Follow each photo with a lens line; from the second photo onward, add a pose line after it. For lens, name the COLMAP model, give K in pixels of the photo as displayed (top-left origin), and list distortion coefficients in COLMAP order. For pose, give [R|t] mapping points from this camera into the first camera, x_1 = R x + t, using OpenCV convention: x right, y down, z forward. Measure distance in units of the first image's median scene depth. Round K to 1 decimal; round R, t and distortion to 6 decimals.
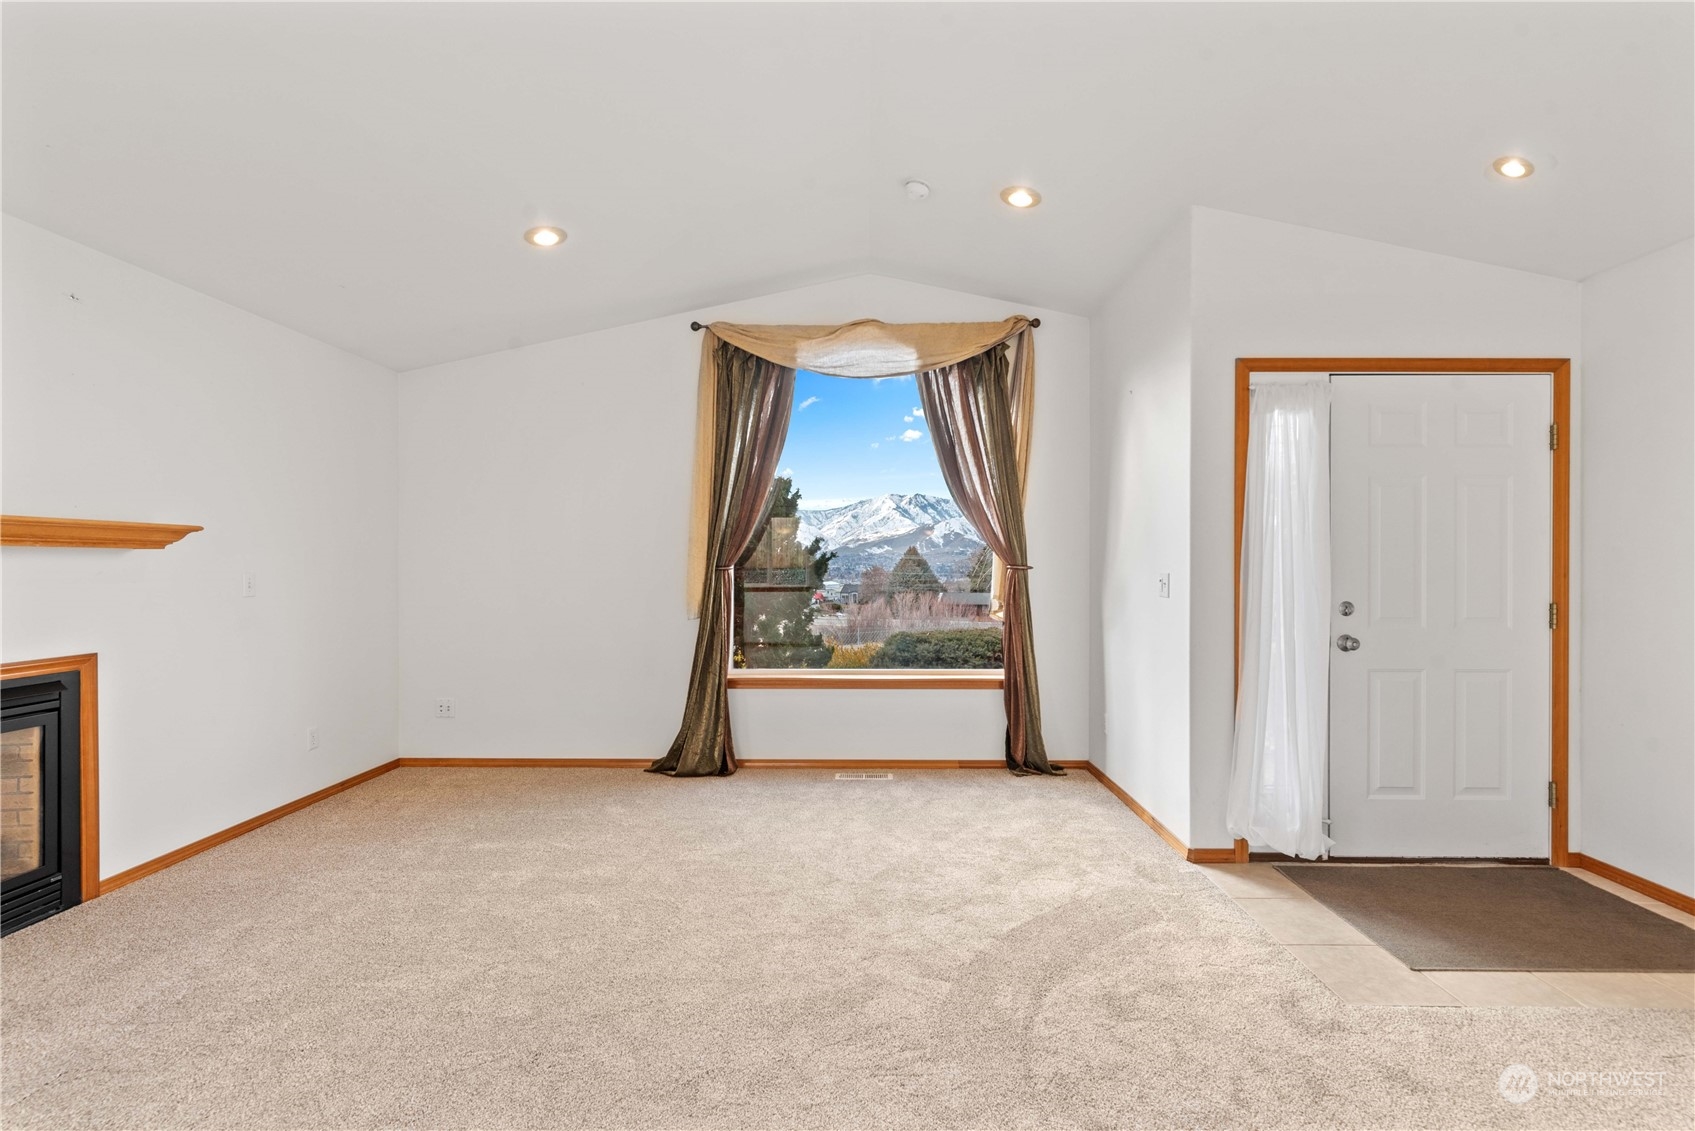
lens RADIAL K [[734.6, 0, 853.8], [0, 734.6, 568.0], [0, 0, 1]] dist [-0.000544, -0.000306]
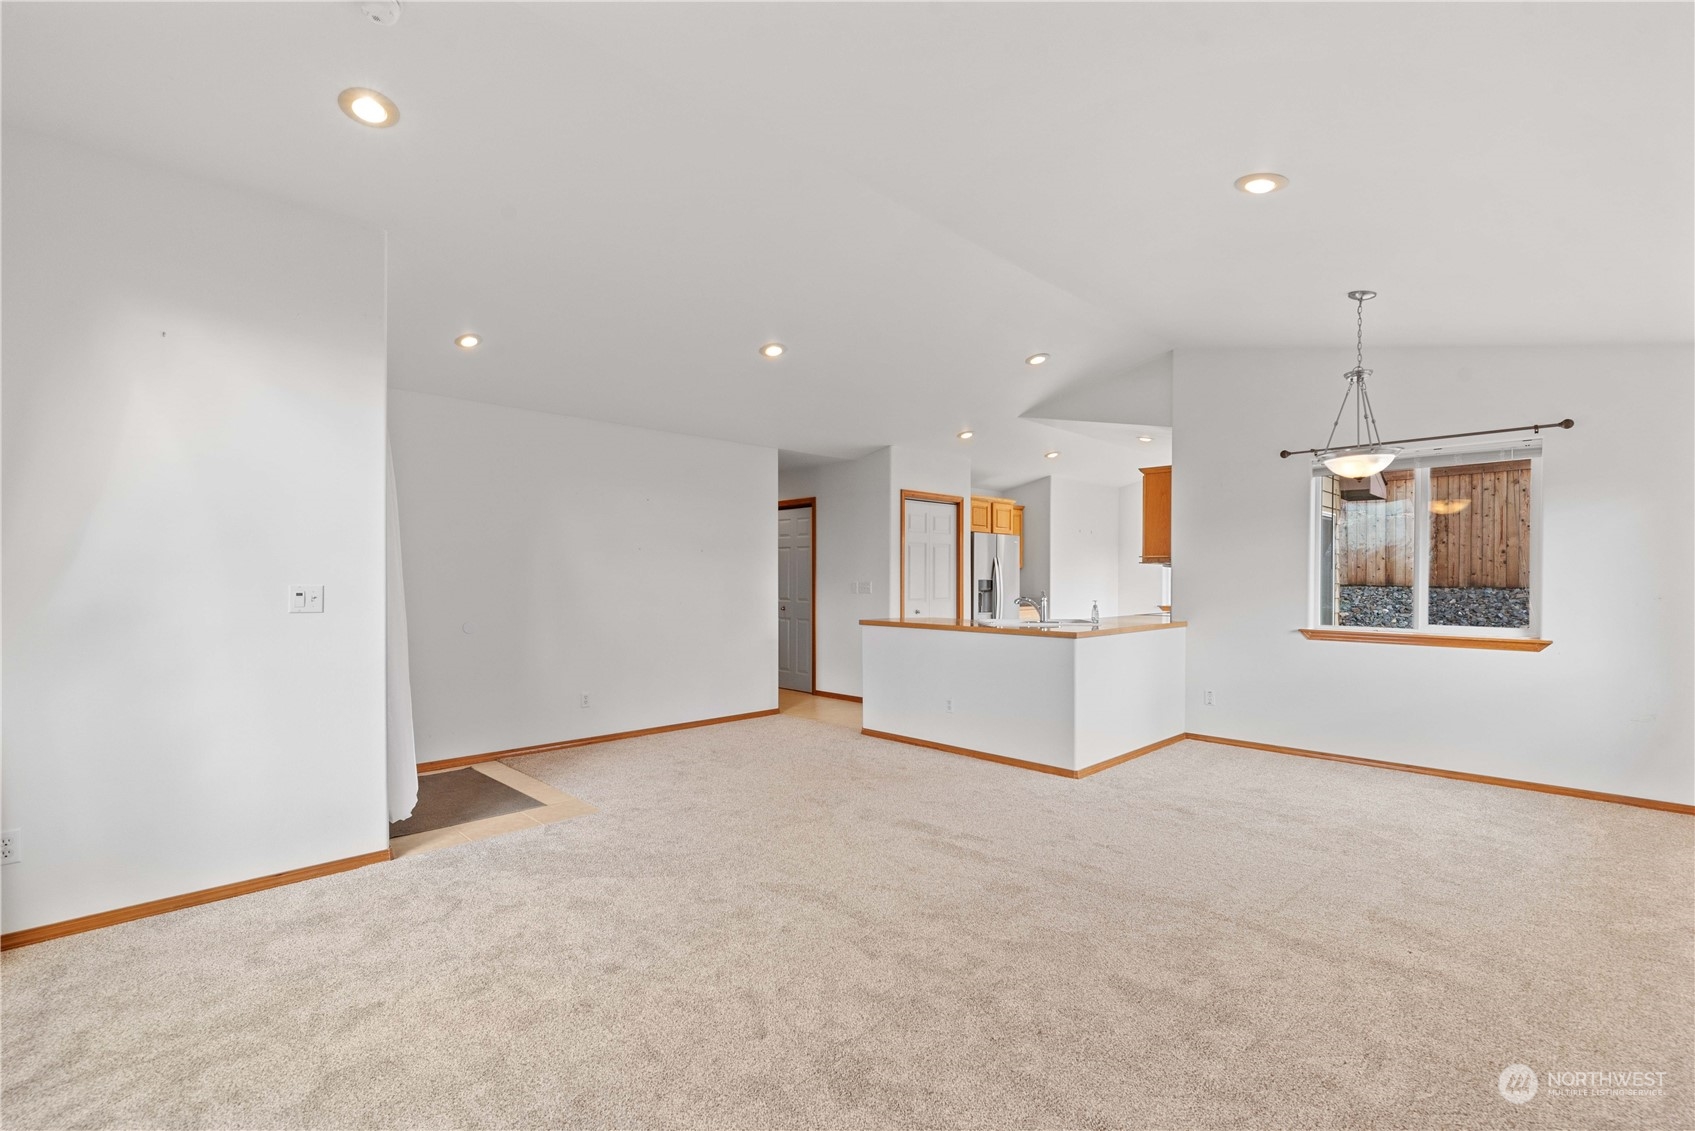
lens RADIAL K [[755.1, 0, 850.2], [0, 755.1, 583.2], [0, 0, 1]] dist [0.003099, 0.000111]
pose [[-0.713987, -0.005990, 0.700134, -0.540517], [0.000313, 0.999961, 0.008873, -0.003561], [-0.700159, 0.006554, -0.713957, 0.928787]]
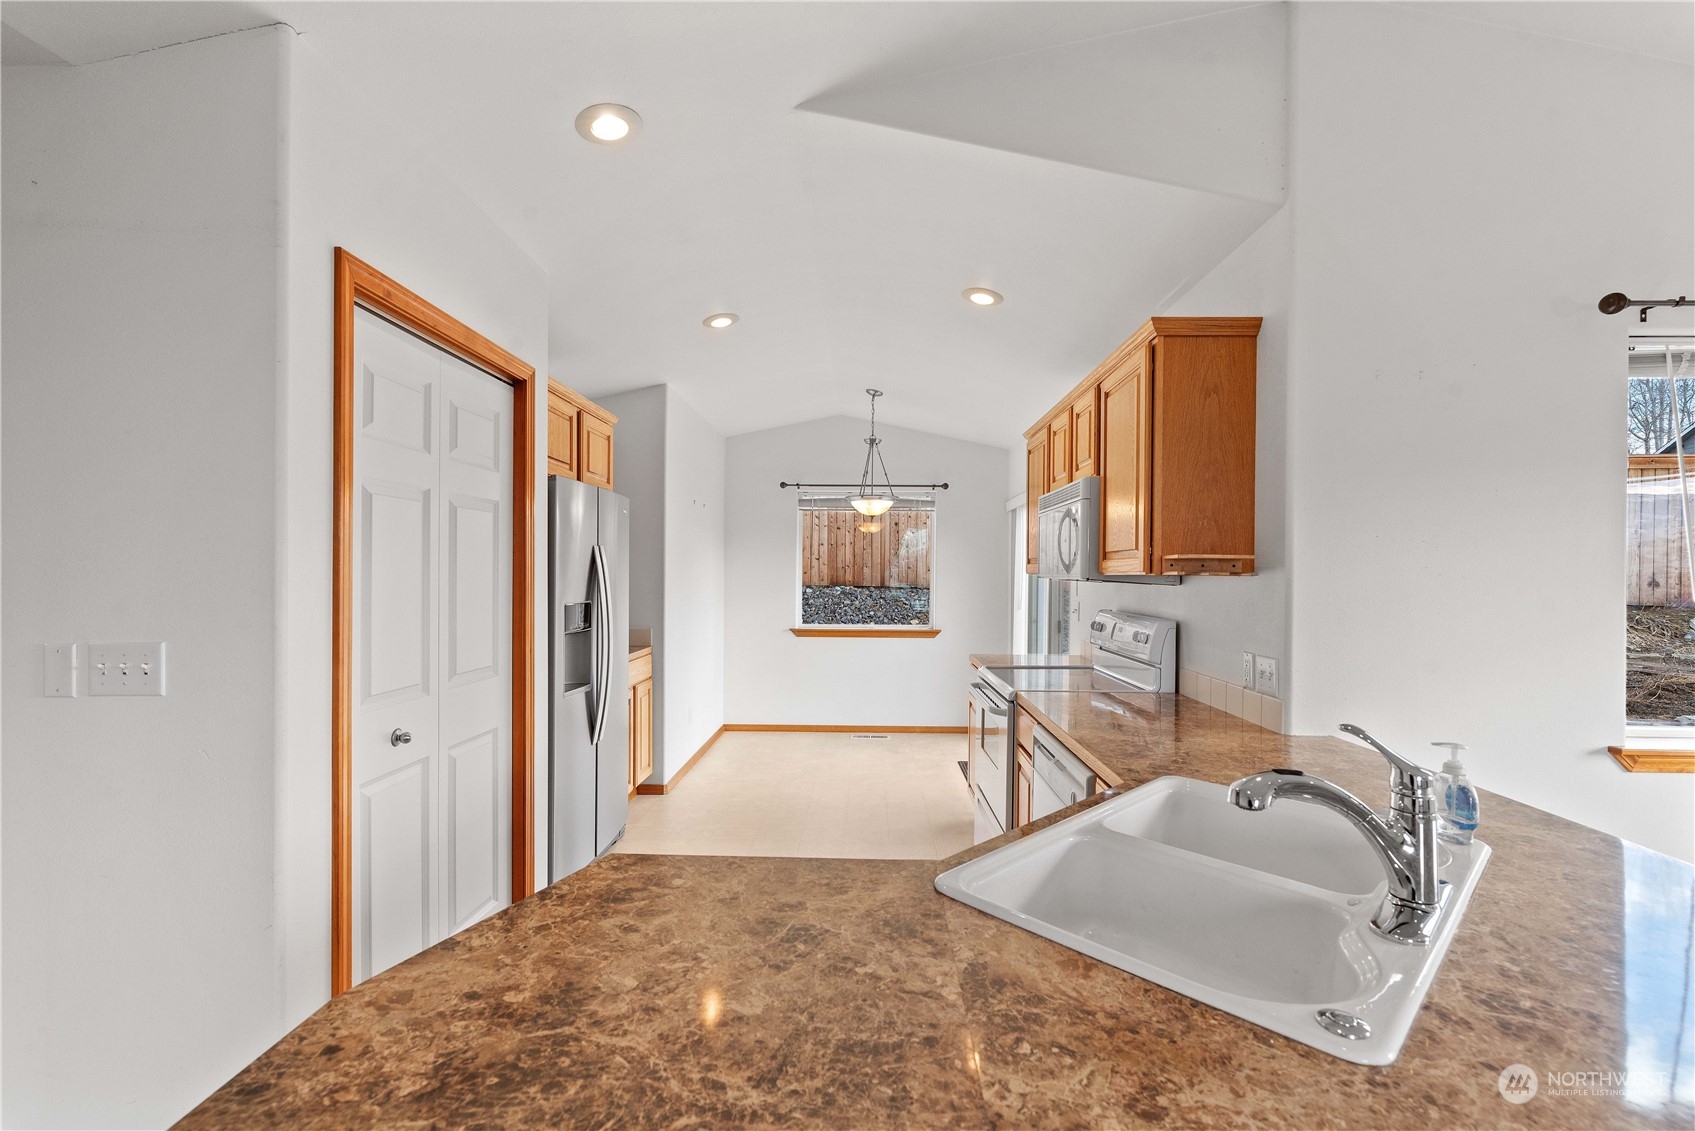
lens RADIAL K [[731.8, 0, 854.8], [0, 731.8, 576.1], [0, 0, 1]] dist [-0.000612, -0.000093]
pose [[-0.999963, -0.008233, 0.002647, 0.288467], [-0.008211, 0.999932, 0.008324, -0.029734], [-0.002715, 0.008302, -0.999962, 0.026738]]
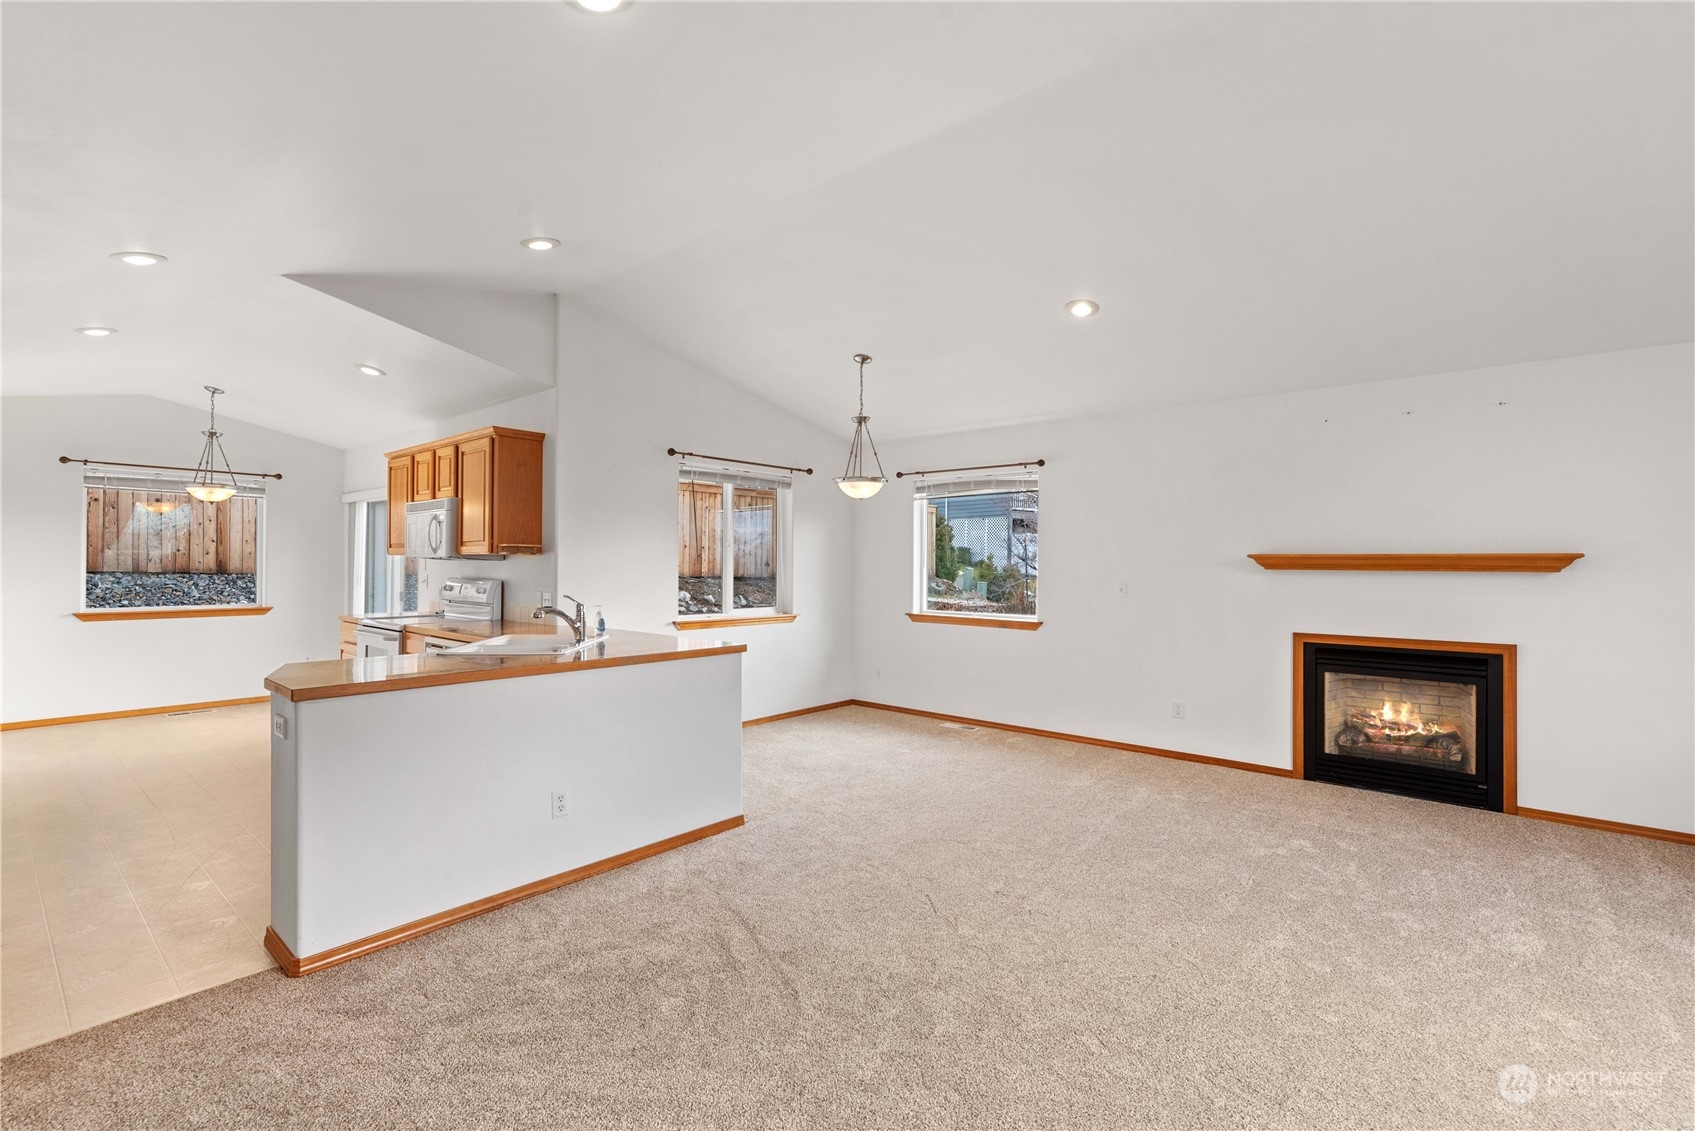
lens RADIAL K [[745.6, 0, 856.9], [0, 745.6, 563.2], [0, 0, 1]] dist [0.001483, 0.000115]
pose [[-0.629894, -0.005993, -0.776658, 0.579782], [-0.009633, 0.999954, 0.000097, -0.019849], [0.776622, 0.007543, -0.629922, 0.583239]]
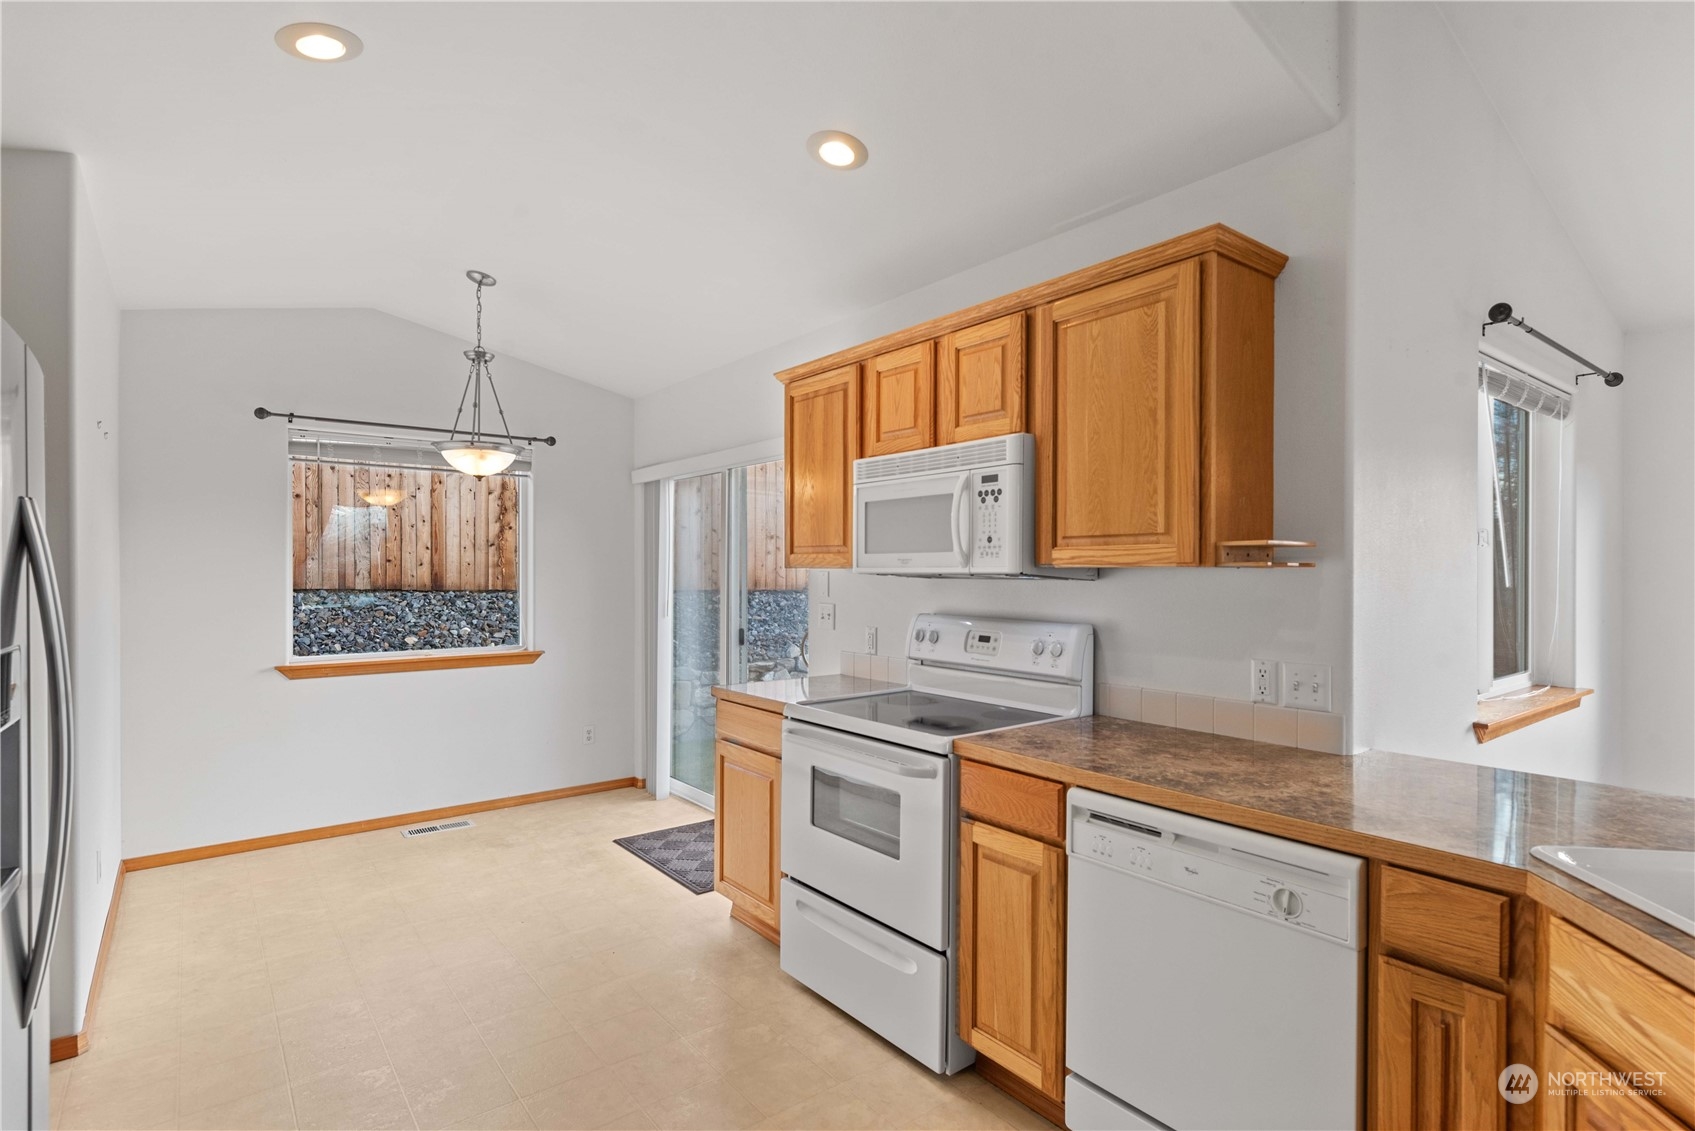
lens RADIAL K [[843.5, 0, 855.8], [0, 843.5, 574.2], [0, 0, 1]] dist [0.001565, 0.000790]
pose [[-0.774547, 0.001946, -0.632514, 0.514734], [-0.003895, 0.999962, 0.007847, -0.027034], [0.632505, 0.008542, -0.774509, -0.267330]]
